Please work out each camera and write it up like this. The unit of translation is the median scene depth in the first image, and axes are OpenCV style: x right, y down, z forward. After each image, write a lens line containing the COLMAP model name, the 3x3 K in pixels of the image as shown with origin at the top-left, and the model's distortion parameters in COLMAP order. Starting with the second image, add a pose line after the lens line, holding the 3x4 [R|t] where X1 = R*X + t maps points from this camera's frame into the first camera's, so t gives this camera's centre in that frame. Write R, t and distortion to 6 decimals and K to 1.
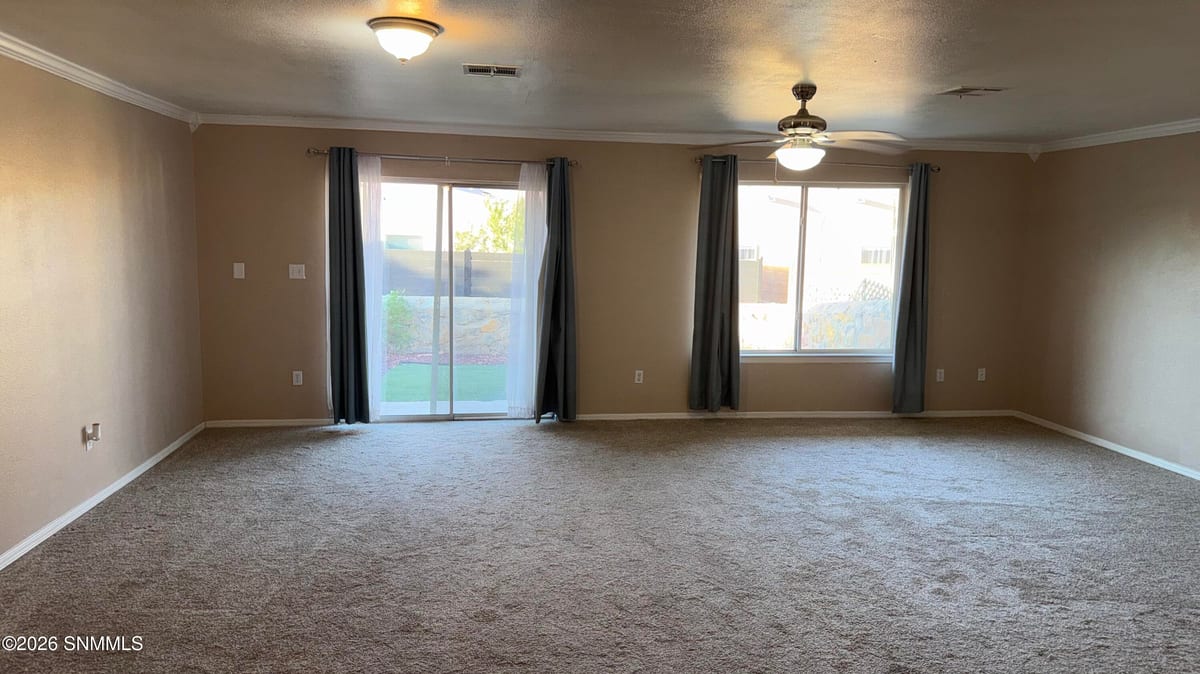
lens RADIAL K [[858.5, 0, 606.4], [0, 858.5, 338.4], [0, 0, 1]] dist [0.134690, -0.246026]
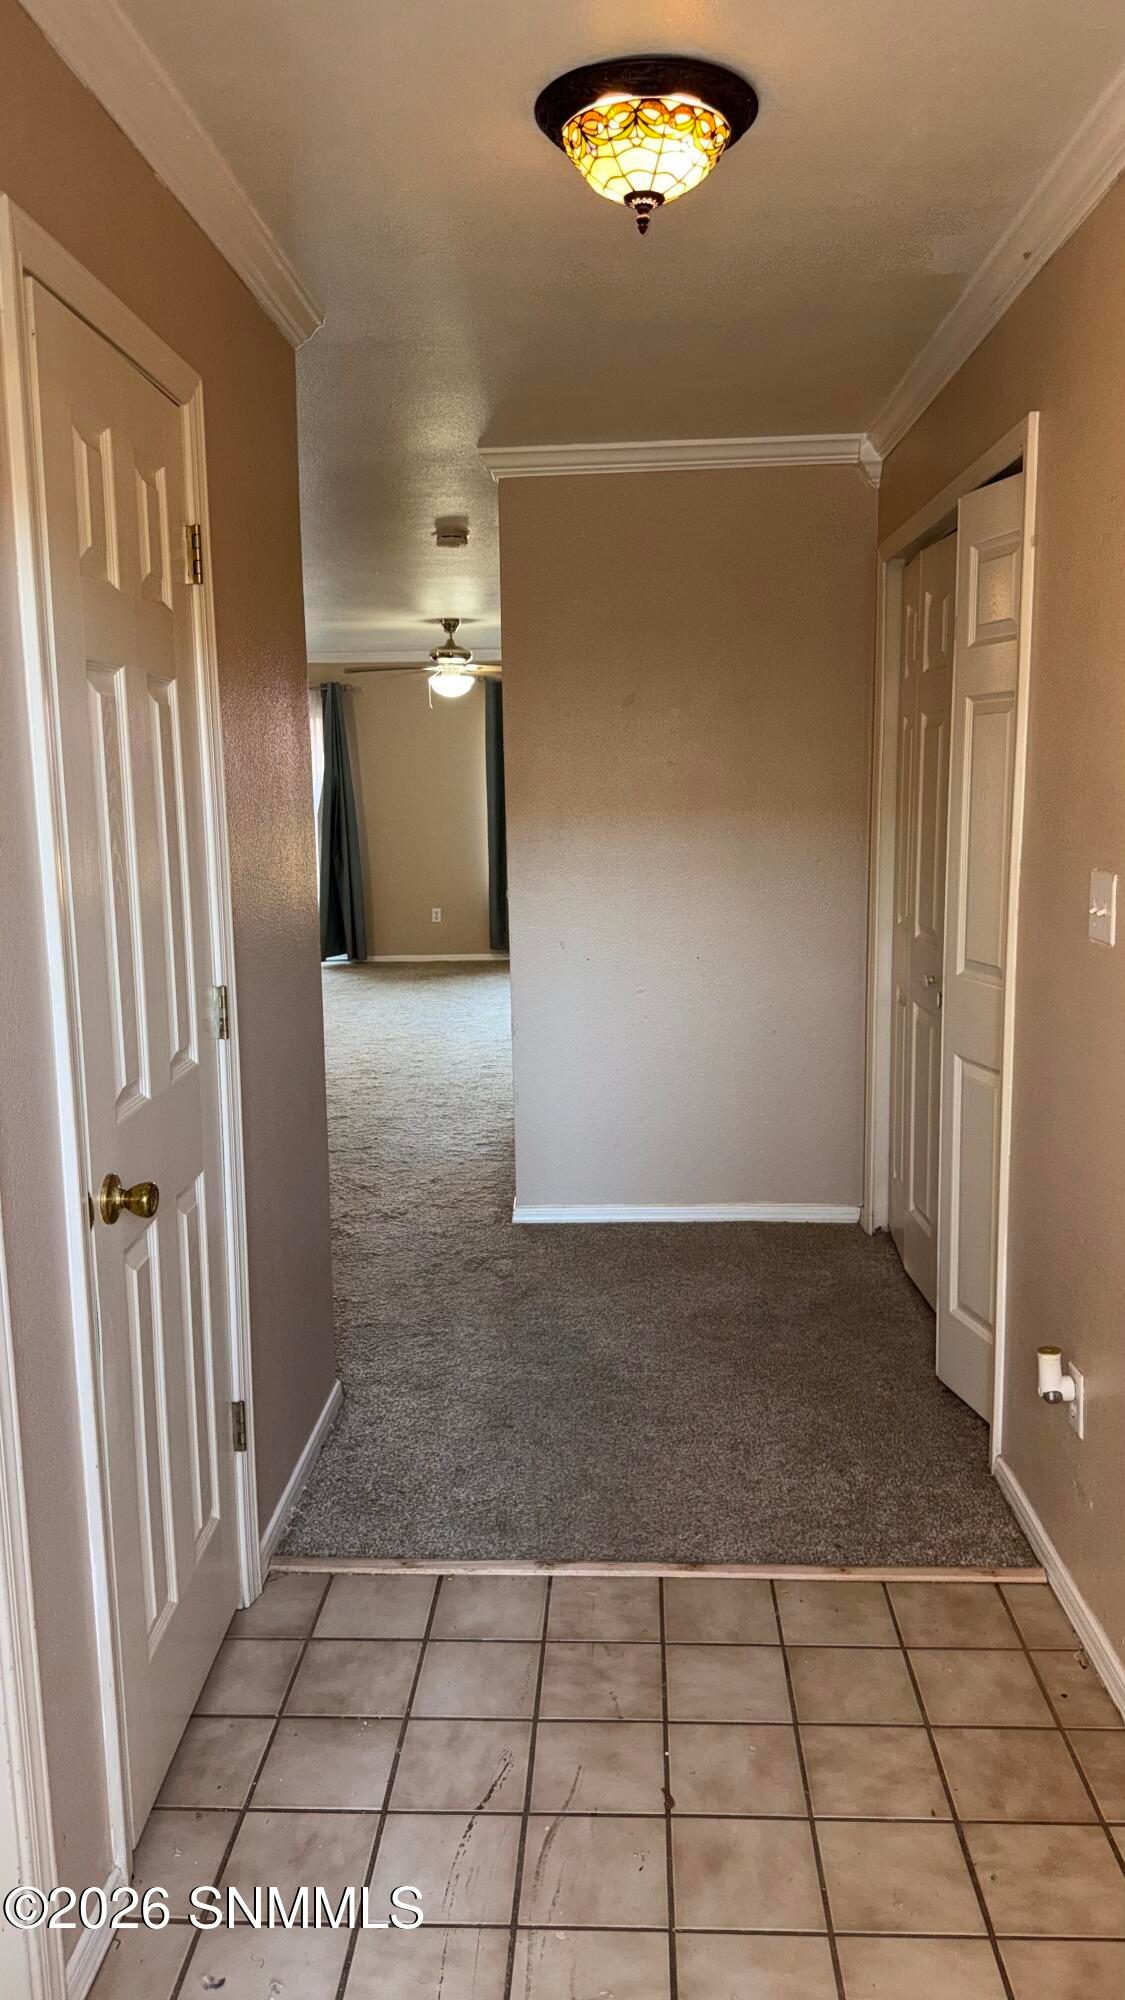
lens RADIAL K [[1428.0, 0, 562.5], [0, 1428.0, 1000.0], [0, 0, 1]] dist [0.078405, -0.104270]
pose [[0.982678, -0.003985, -0.185277, 0.552703], [0.011878, 0.999068, 0.041508, 0.088932], [0.184938, -0.042990, 0.981809, -0.595706]]
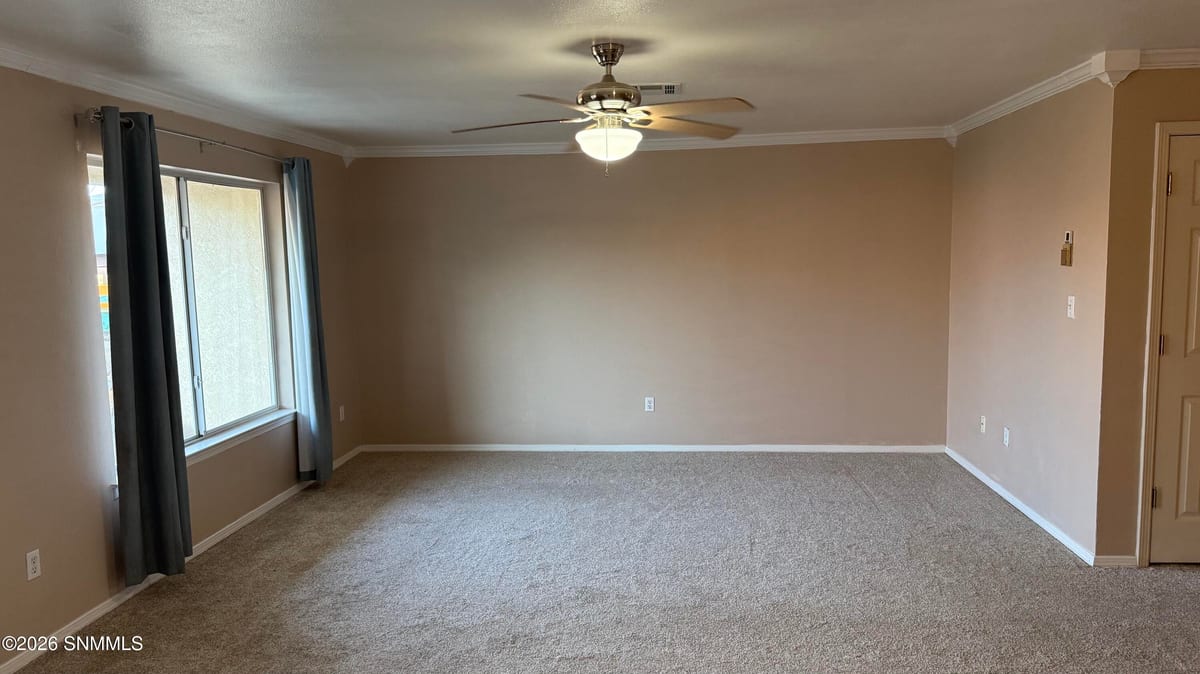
lens RADIAL K [[856.8, 0, 593.1], [0, 856.8, 342.1], [0, 0, 1]] dist [0.078405, -0.104270]
pose [[0.237587, -0.128410, 0.962841, -0.404373], [0.143260, 0.985016, 0.096017, -0.093953], [-0.960744, 0.115124, 0.252424, 0.699577]]
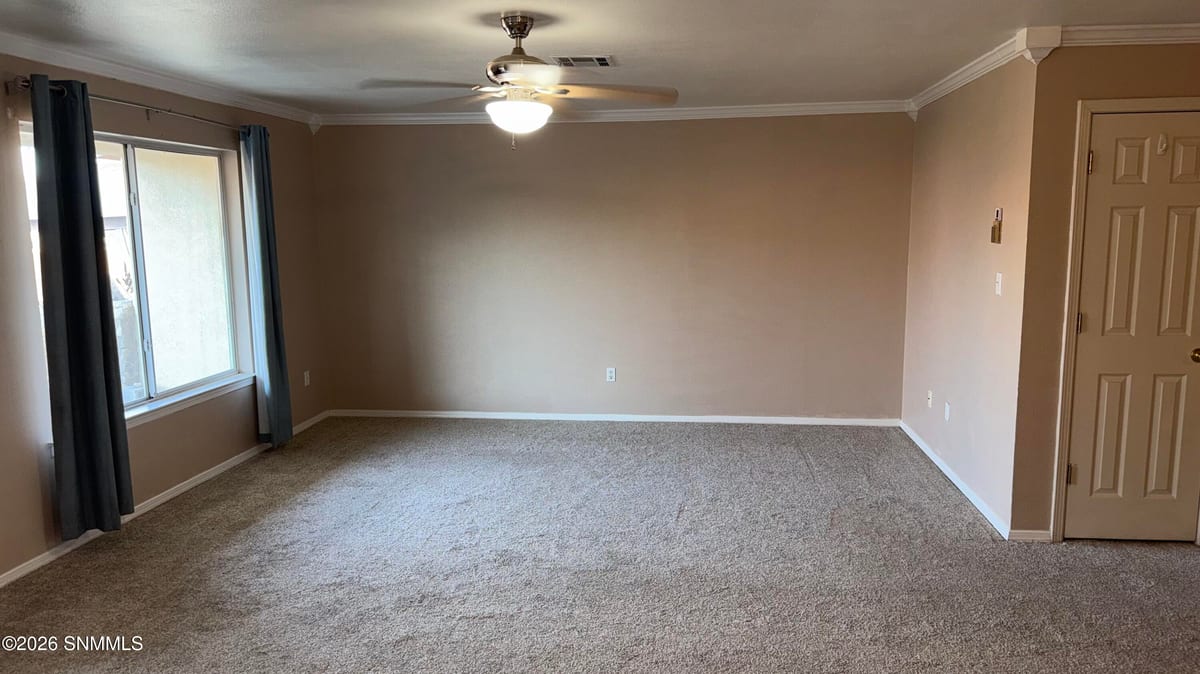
lens RADIAL K [[856.8, 0, 593.1], [0, 856.8, 342.1], [0, 0, 1]] dist [0.078405, -0.104270]
pose [[0.258612, -0.158878, 0.952826, -0.397604], [0.130873, 0.983050, 0.128396, -0.086160], [-0.957075, 0.091494, 0.275021, 0.624861]]
